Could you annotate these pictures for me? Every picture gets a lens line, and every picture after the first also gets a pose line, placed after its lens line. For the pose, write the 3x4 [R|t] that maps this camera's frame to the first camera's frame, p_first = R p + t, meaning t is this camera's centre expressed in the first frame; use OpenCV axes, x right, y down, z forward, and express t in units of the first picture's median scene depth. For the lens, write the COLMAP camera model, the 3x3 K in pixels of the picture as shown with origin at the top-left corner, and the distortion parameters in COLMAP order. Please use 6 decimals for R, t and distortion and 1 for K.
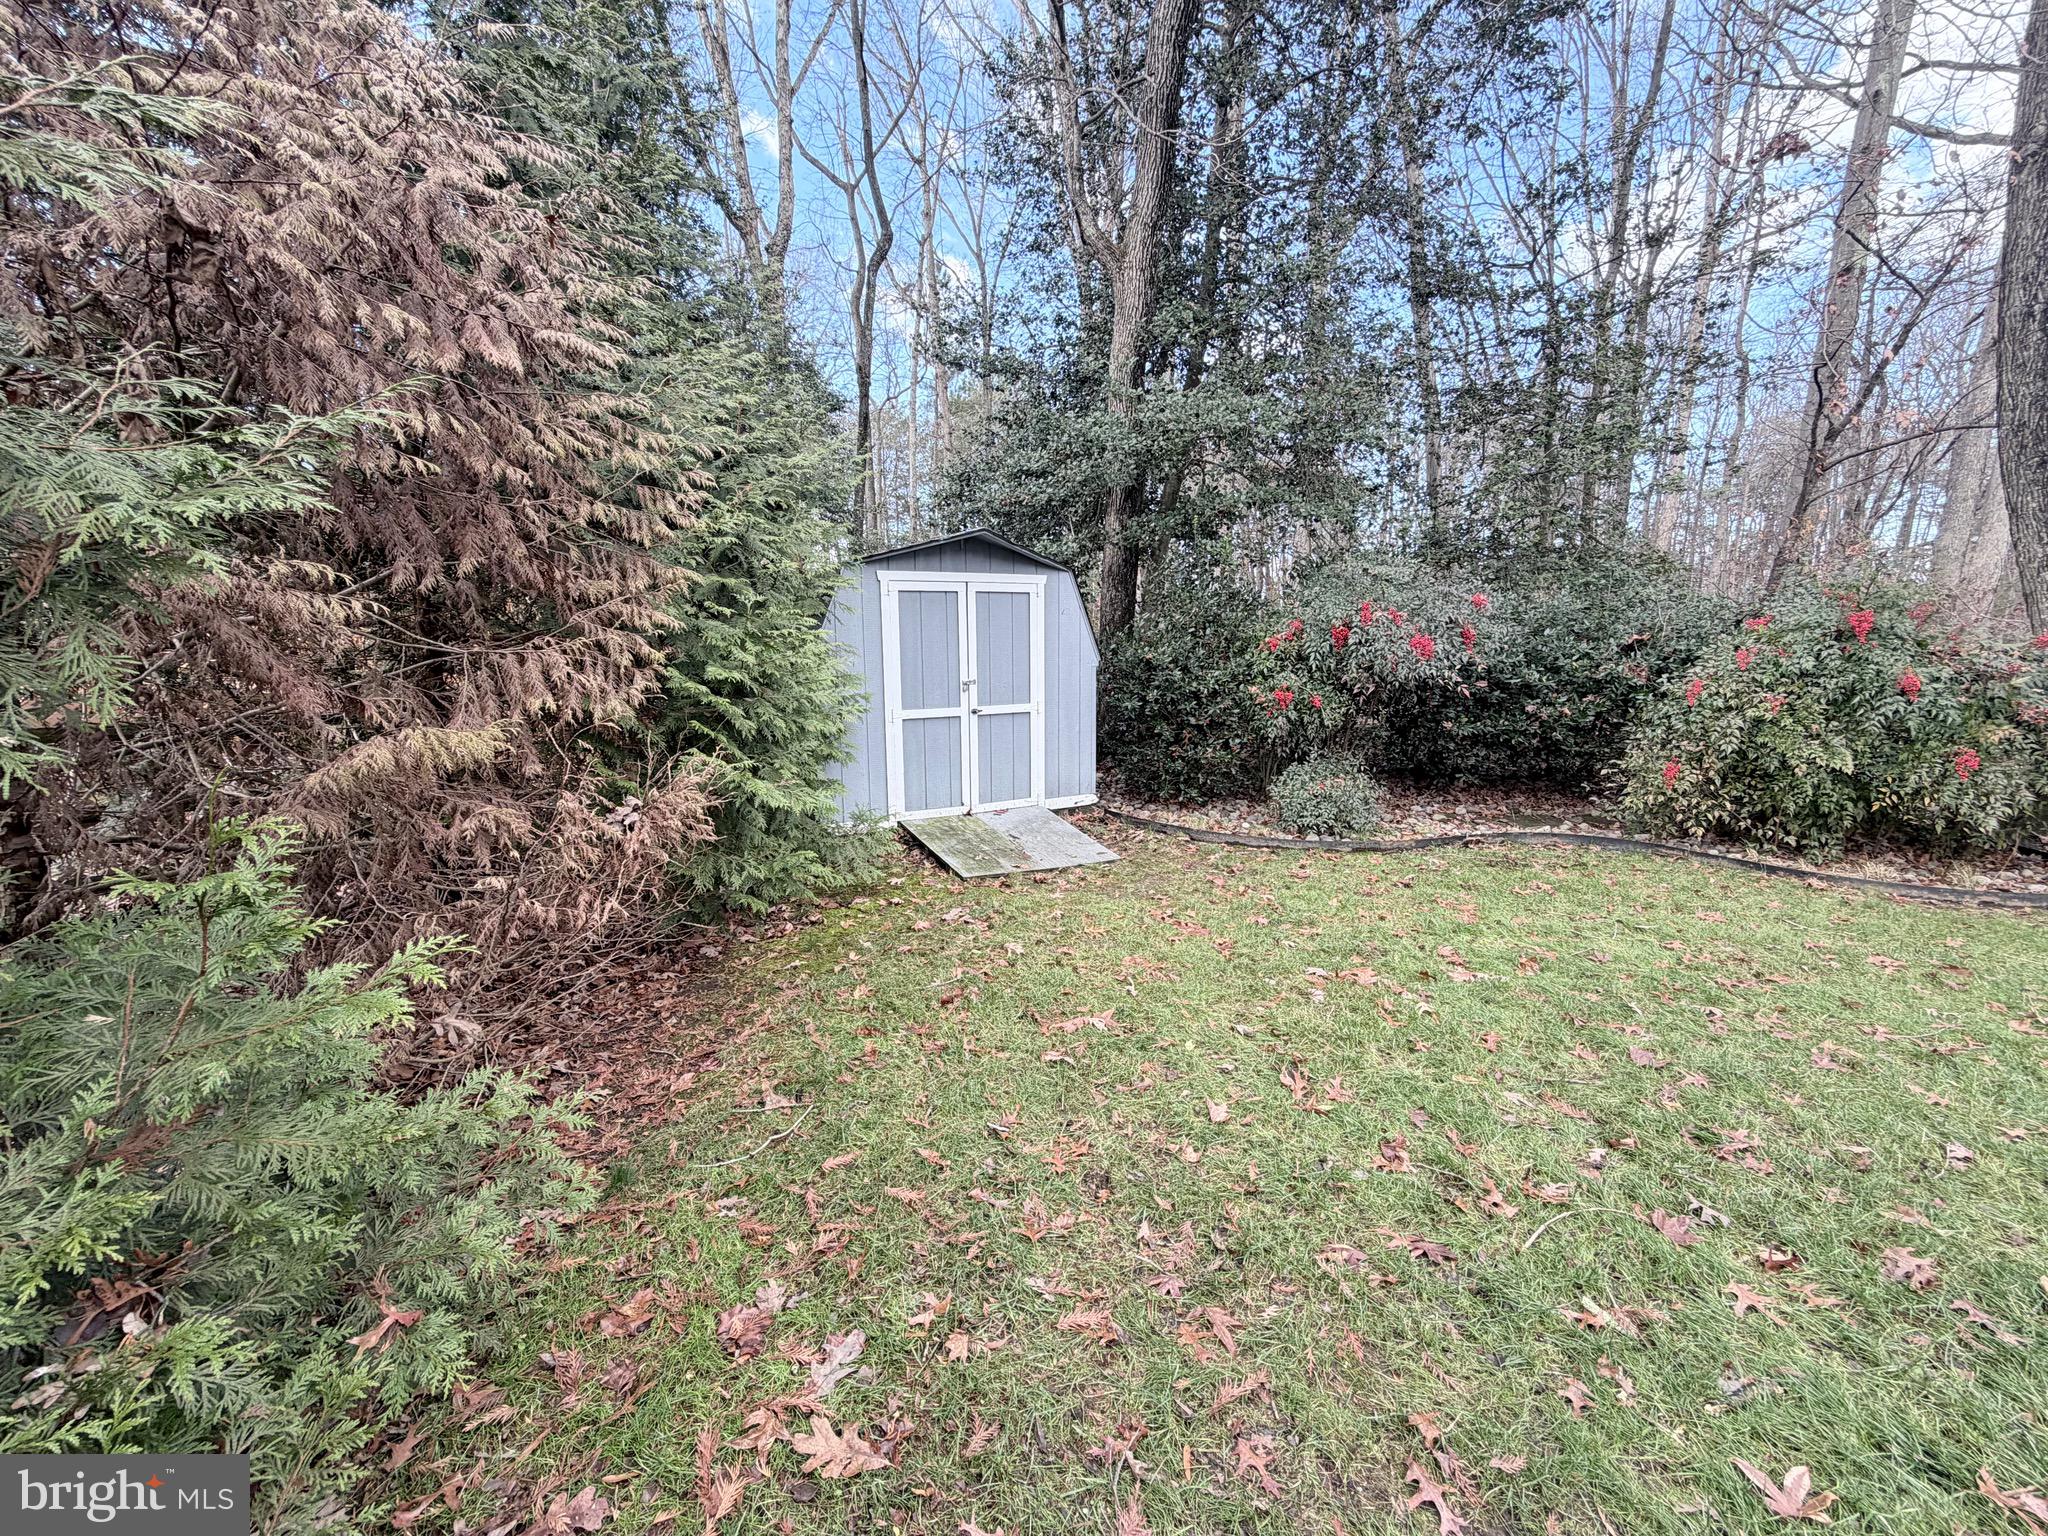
lens RADIAL K [[822.3, 0, 1023.9], [0, 822.3, 766.7], [0, 0, 1]] dist [-0.001209, 0.000457]
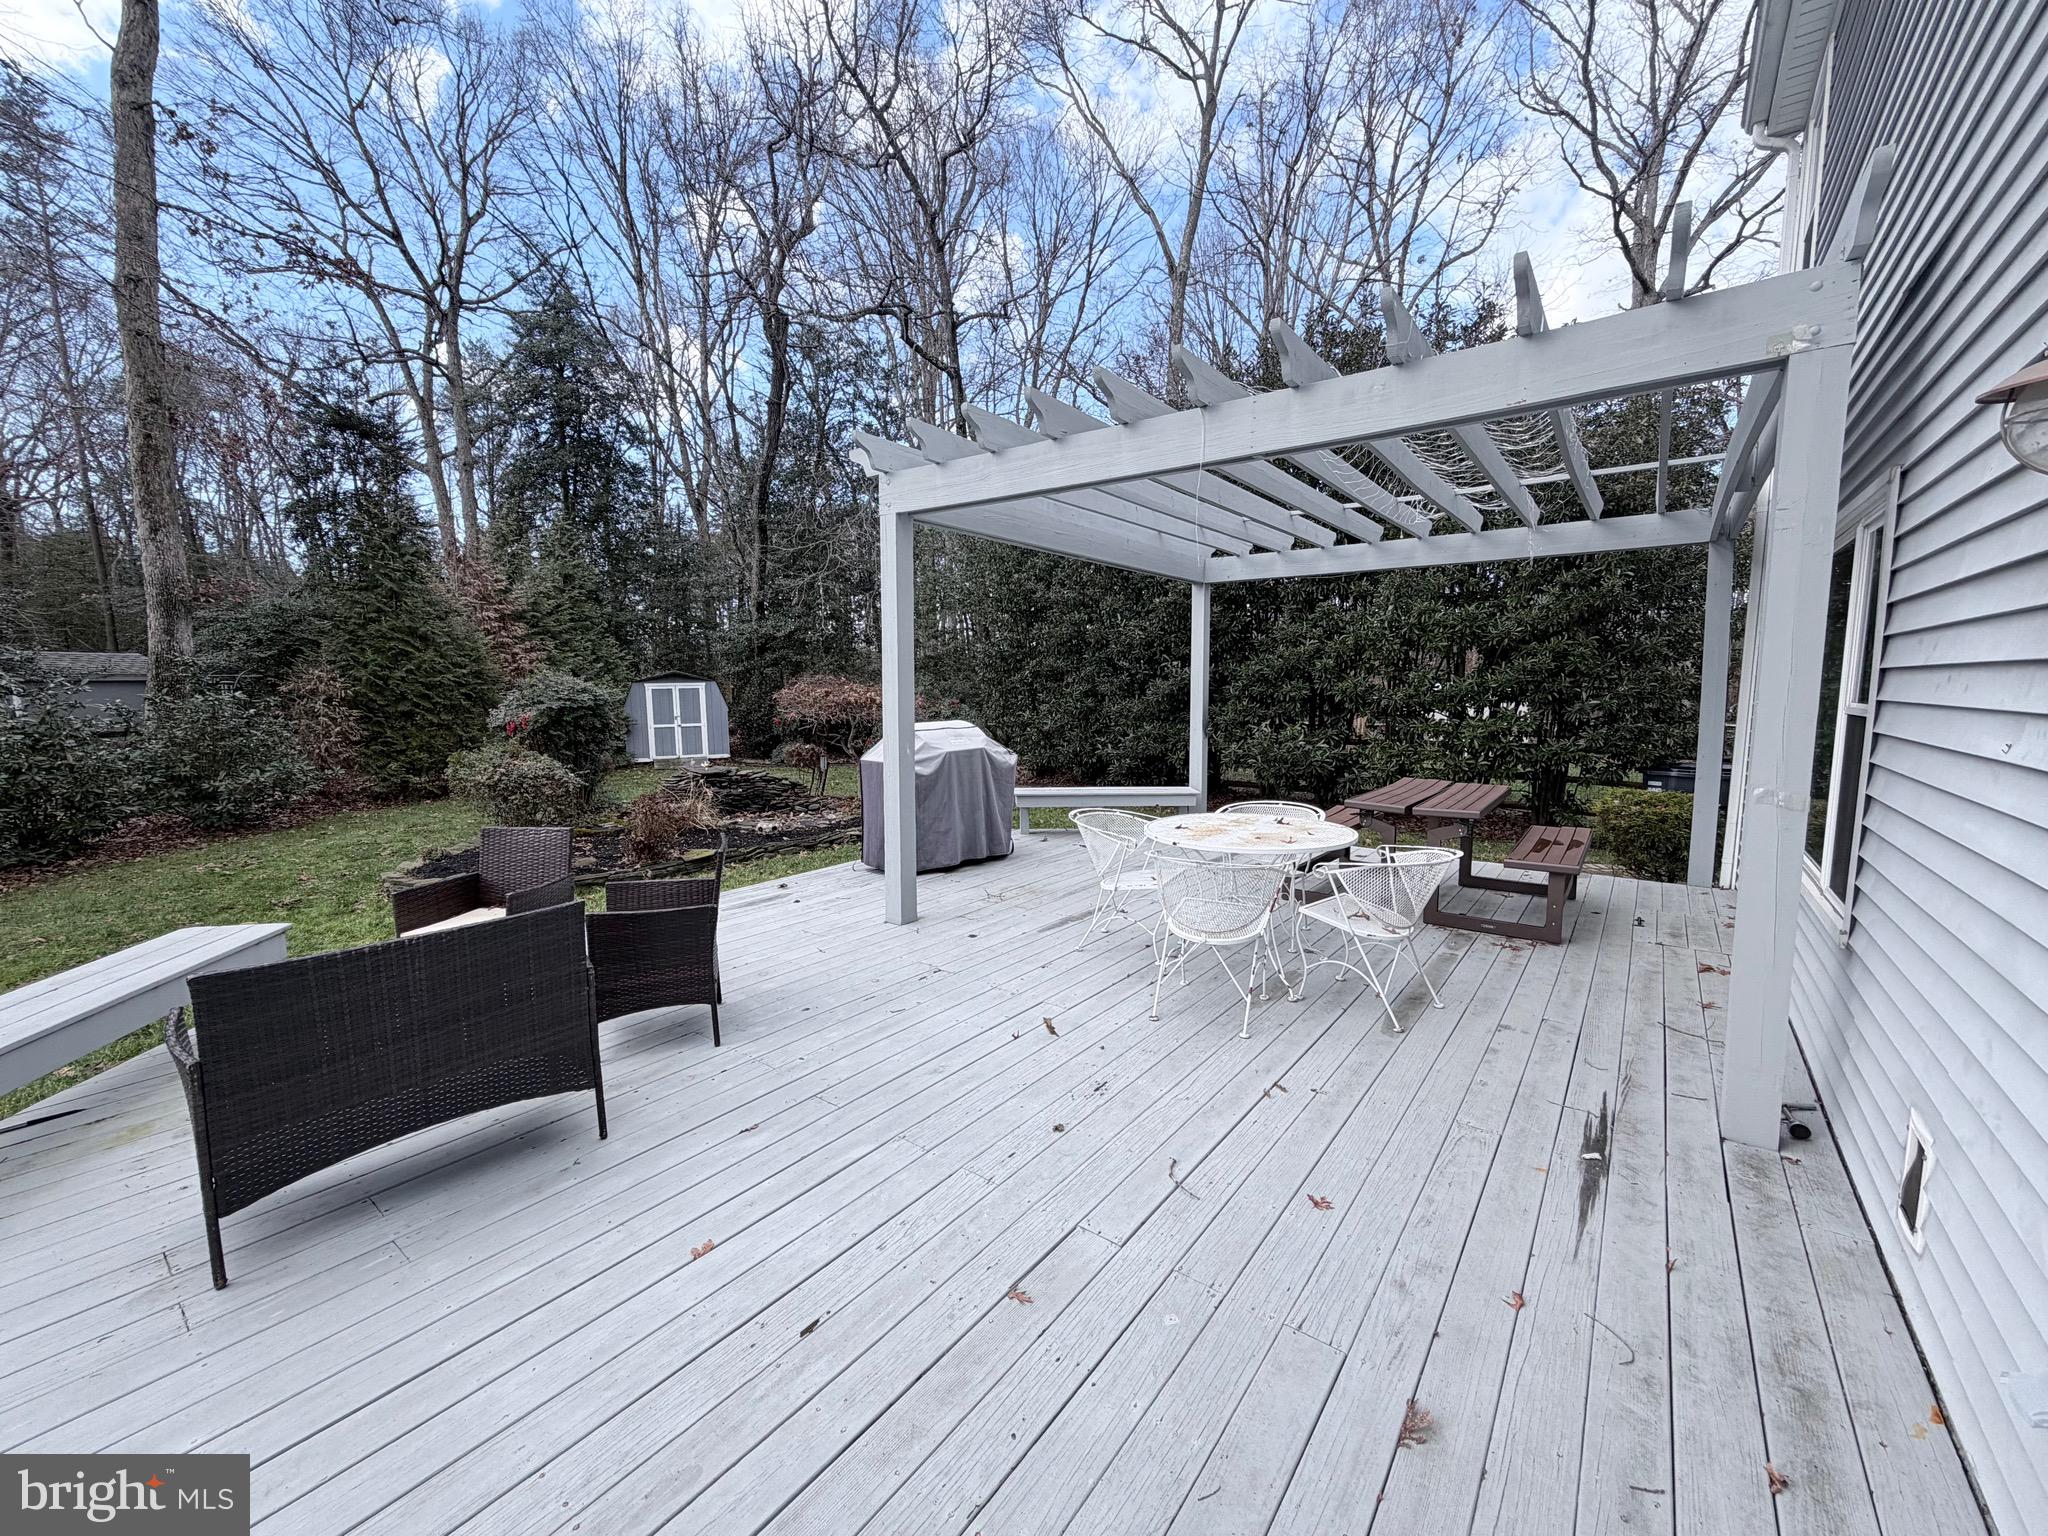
lens RADIAL K [[822.3, 0, 1020.0], [0, 822.3, 770.9], [0, 0, 1]] dist [-0.001209, 0.000457]
pose [[0.997643, 0.003259, -0.068536, 1.414039], [-0.007026, 0.998473, -0.054796, 0.262313], [0.068253, 0.055148, 0.996143, -1.995555]]
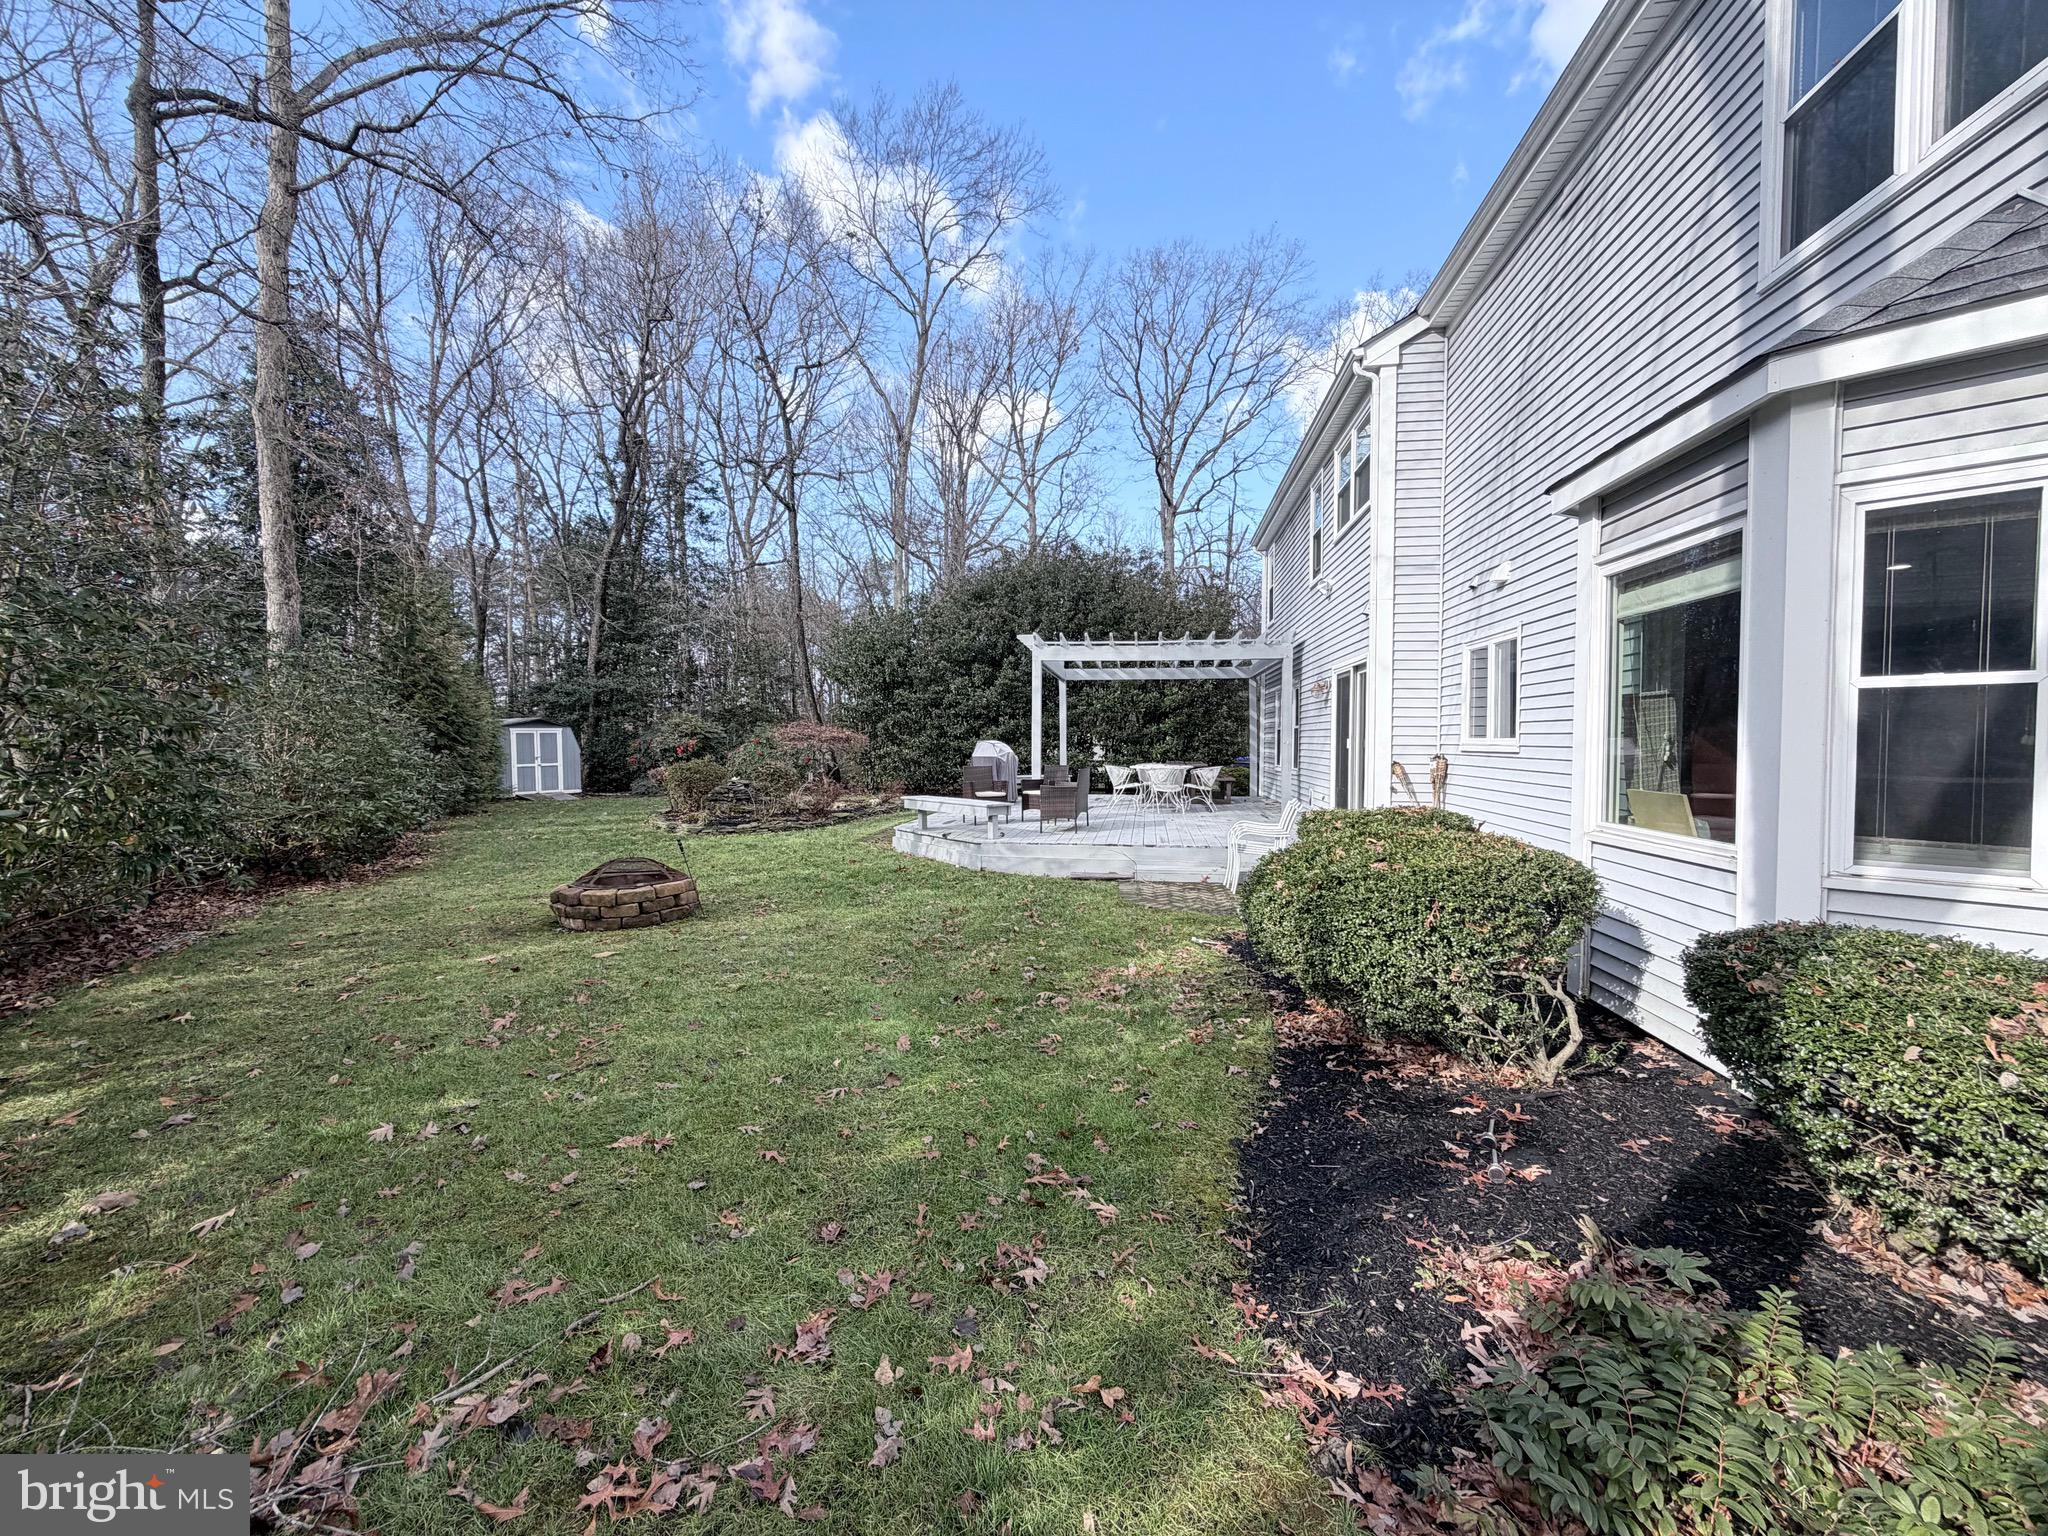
lens RADIAL K [[822.3, 0, 1030.1], [0, 822.3, 769.3], [0, 0, 1]] dist [-0.001209, 0.000457]
pose [[0.901751, -0.016653, 0.431936, 0.315596], [0.070295, 0.991605, -0.108525, 0.483312], [-0.426502, 0.128226, 0.895351, -3.085701]]
